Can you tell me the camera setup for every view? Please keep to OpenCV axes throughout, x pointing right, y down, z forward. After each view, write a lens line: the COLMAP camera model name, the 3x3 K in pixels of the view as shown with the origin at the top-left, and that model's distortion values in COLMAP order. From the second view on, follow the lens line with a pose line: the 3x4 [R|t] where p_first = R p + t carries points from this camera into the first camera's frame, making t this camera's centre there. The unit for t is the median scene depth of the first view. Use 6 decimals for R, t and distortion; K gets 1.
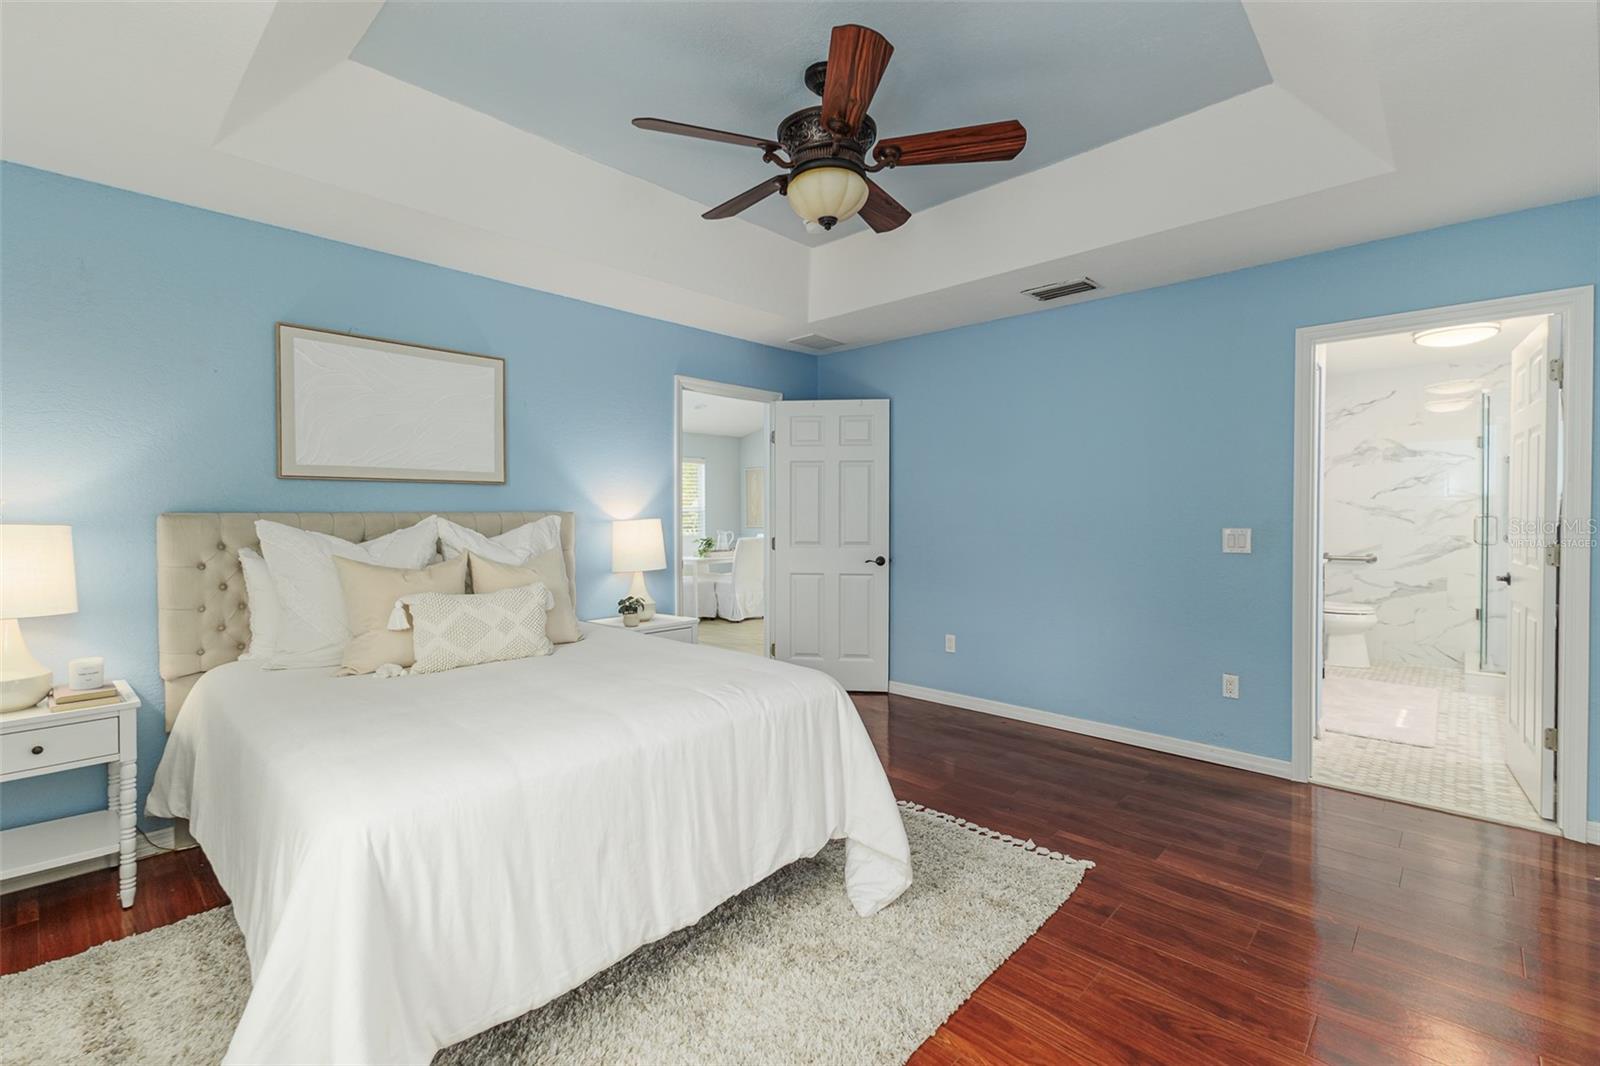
lens RADIAL K [[711.6, 0, 805.1], [0, 711.6, 509.7], [0, 0, 1]] dist [0.012406, 0.000147]
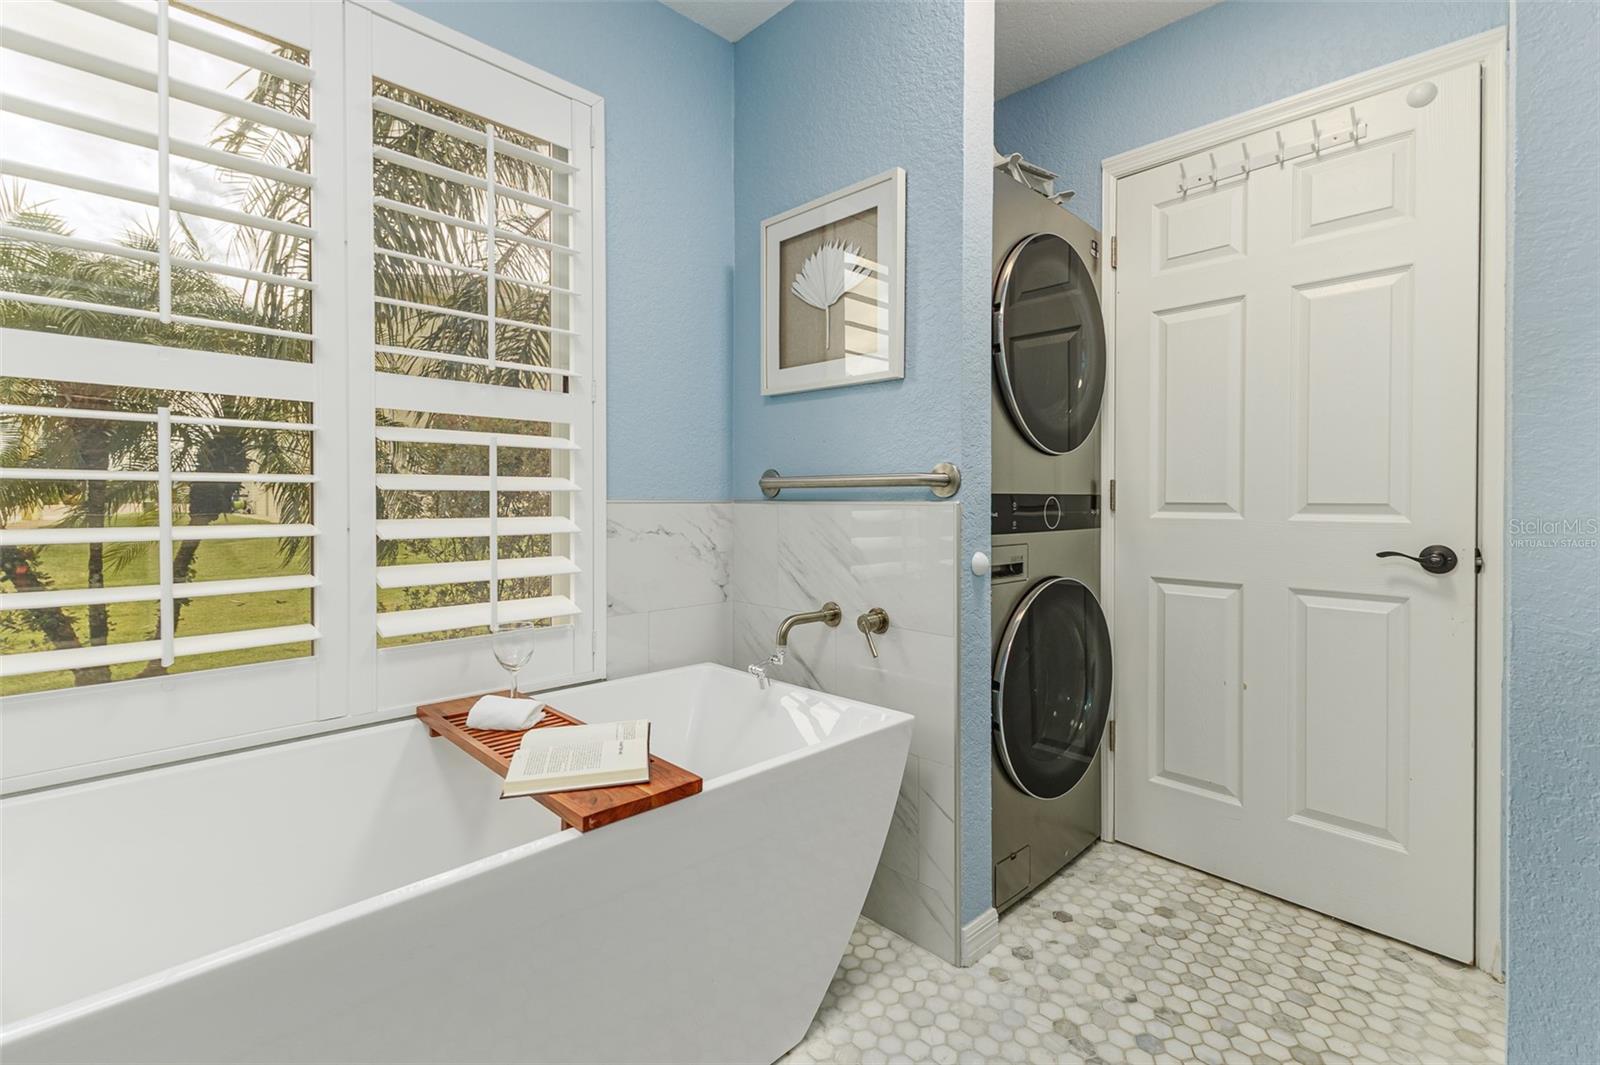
lens RADIAL K [[711.6, 0, 805.1], [0, 711.6, 509.2], [0, 0, 1]] dist [0.012406, 0.000147]
pose [[-0.999061, -0.002256, 0.043266, 1.134428], [-0.001793, 0.999941, 0.010725, 0.060059], [-0.043288, 0.010638, -0.999006, 1.498358]]
